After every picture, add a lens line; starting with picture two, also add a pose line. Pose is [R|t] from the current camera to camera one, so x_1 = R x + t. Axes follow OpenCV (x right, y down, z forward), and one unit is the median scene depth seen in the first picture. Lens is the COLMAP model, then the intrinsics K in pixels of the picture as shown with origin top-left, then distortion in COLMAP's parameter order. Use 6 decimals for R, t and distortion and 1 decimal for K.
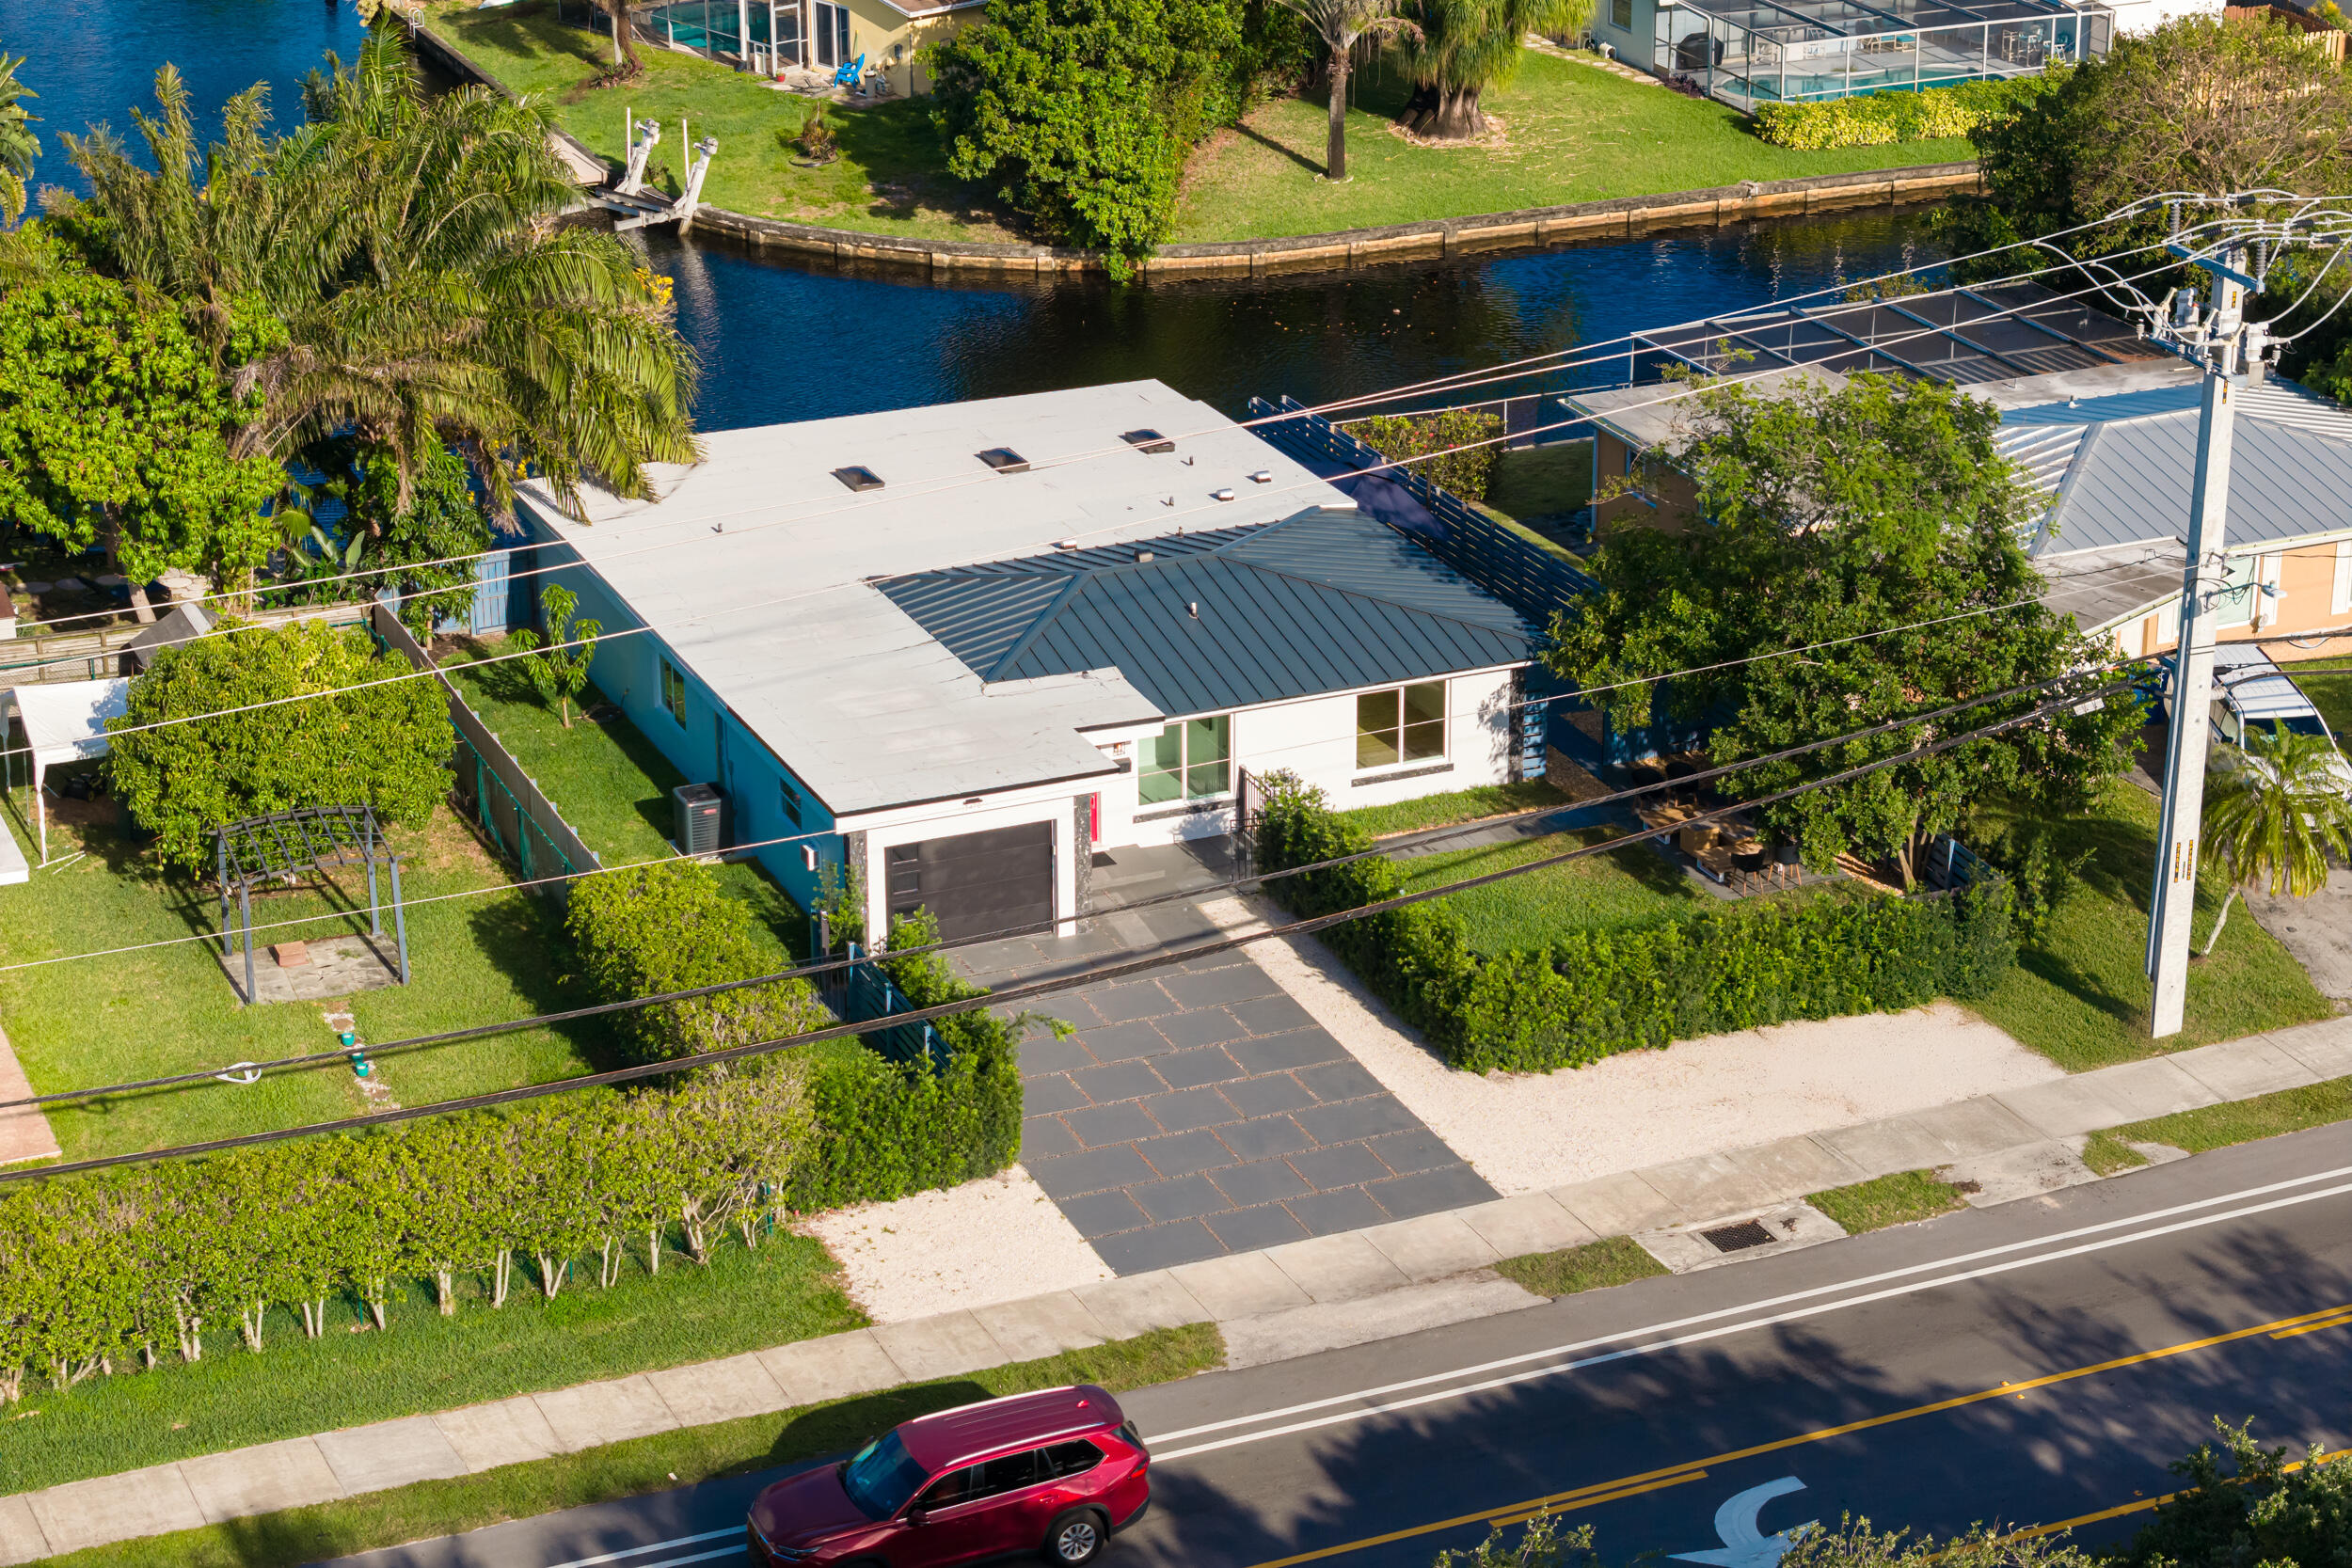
lens RADIAL K [[4659.0, 0, 1176.0], [0, 4659.0, 784.0], [0, 0, 1]] dist [-0.150501, 0.105655]
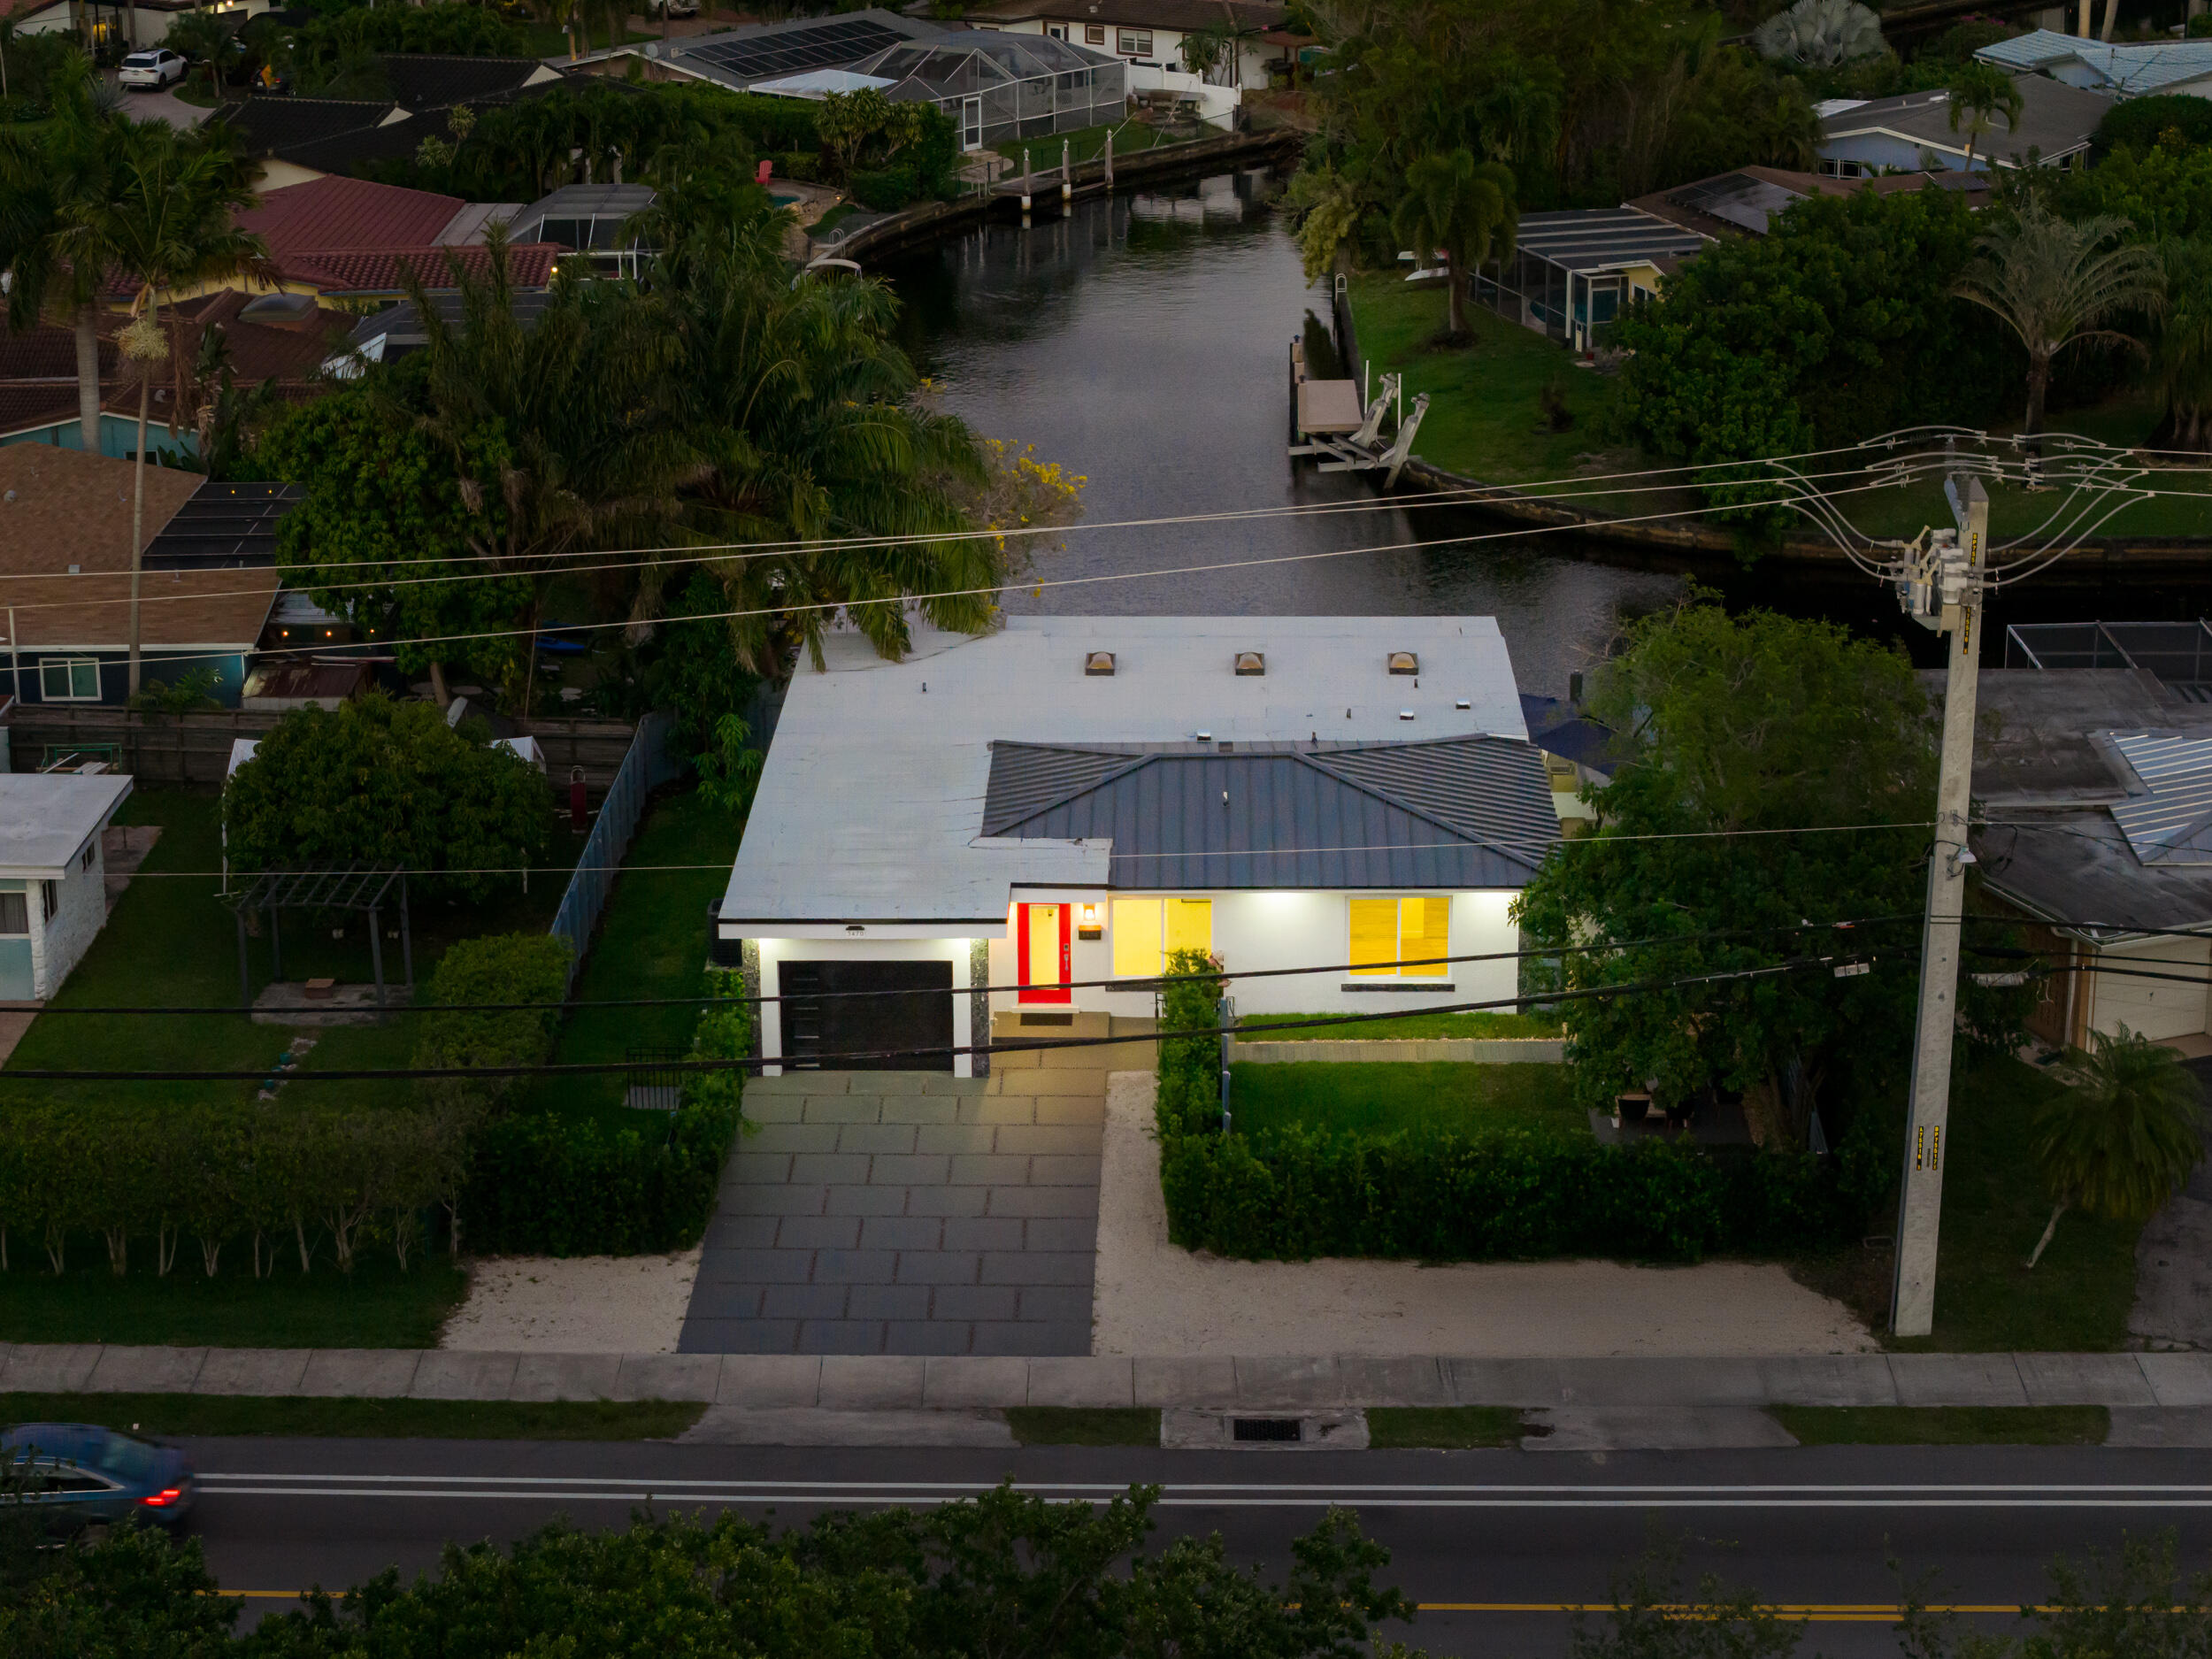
lens RADIAL K [[4438.8, 0, 829.0], [0, 4438.8, 882.2], [0, 0, 1]] dist [-0.095044, 0.115703]
pose [[0.889549, 0.125885, -0.439154, 0.352656], [-0.149013, 0.988663, -0.018435, 0.011443], [0.431855, 0.081838, 0.898223, 0.088576]]
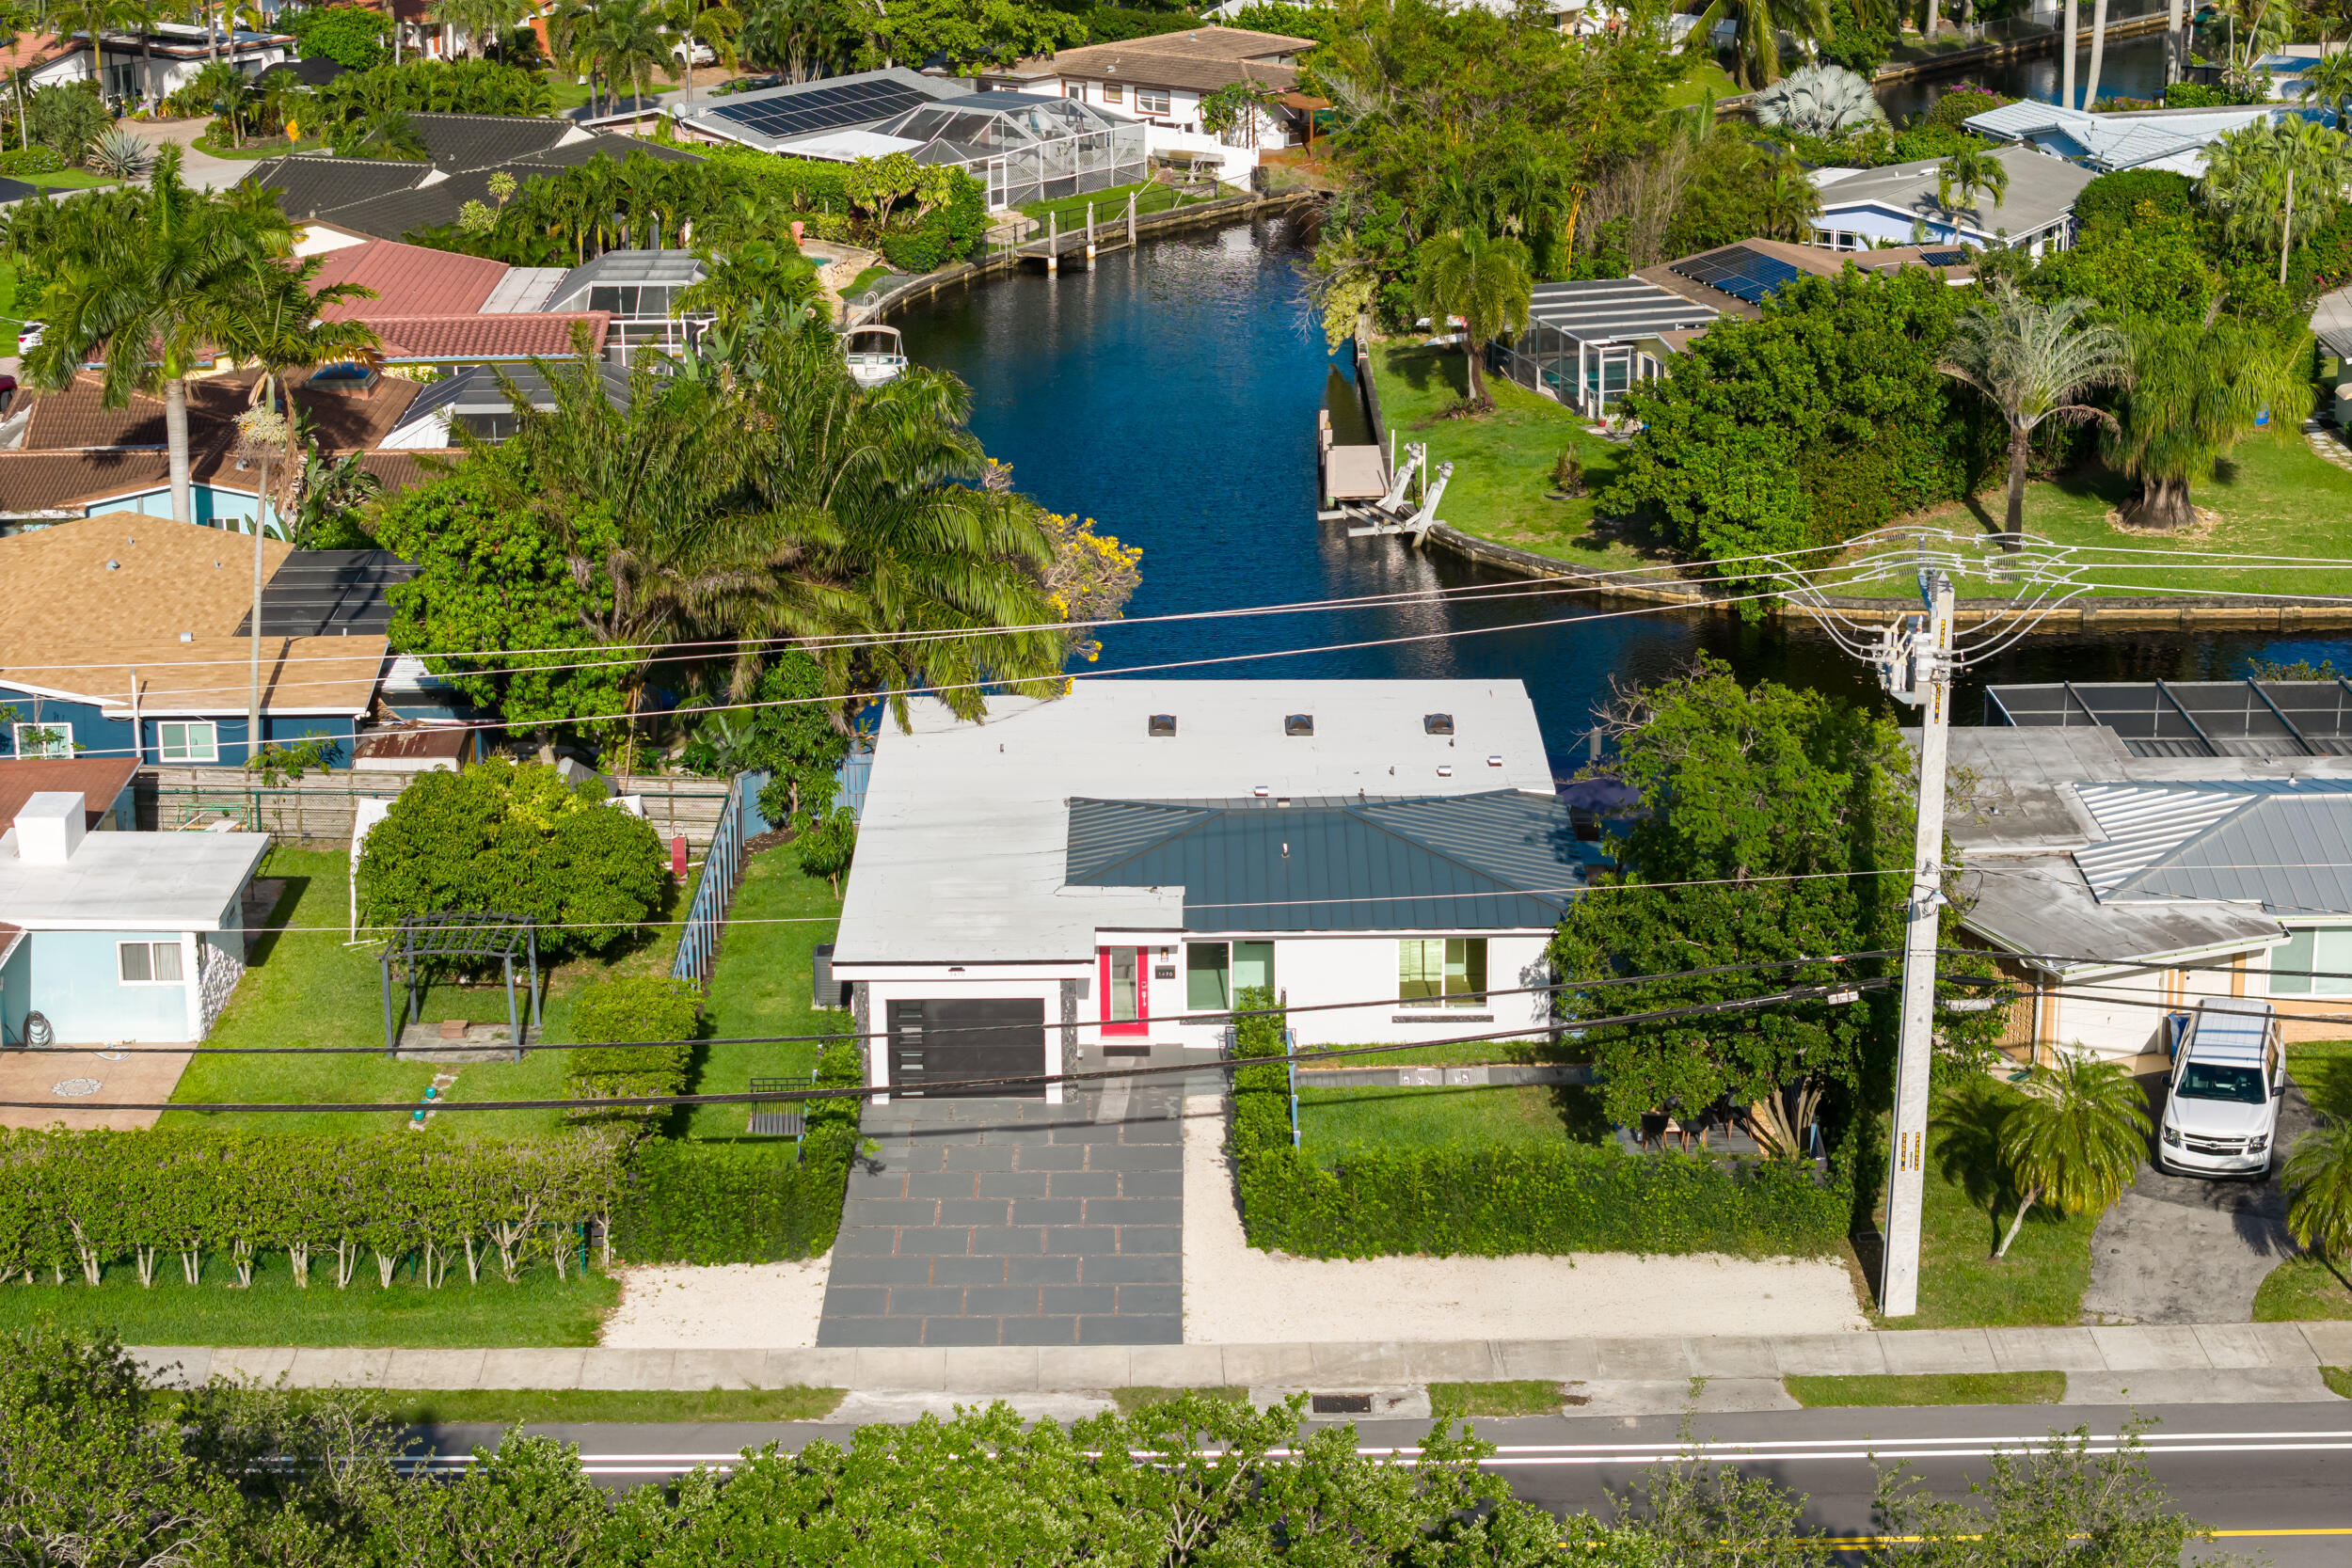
lens RADIAL K [[4659.0, 0, 1176.0], [0, 4659.0, 784.0], [0, 0, 1]] dist [-0.150501, 0.105655]
pose [[0.922811, 0.108066, -0.369785, 0.391658], [-0.140124, 0.988261, -0.060874, 0.019045], [0.358866, 0.107991, 0.927121, -0.058997]]
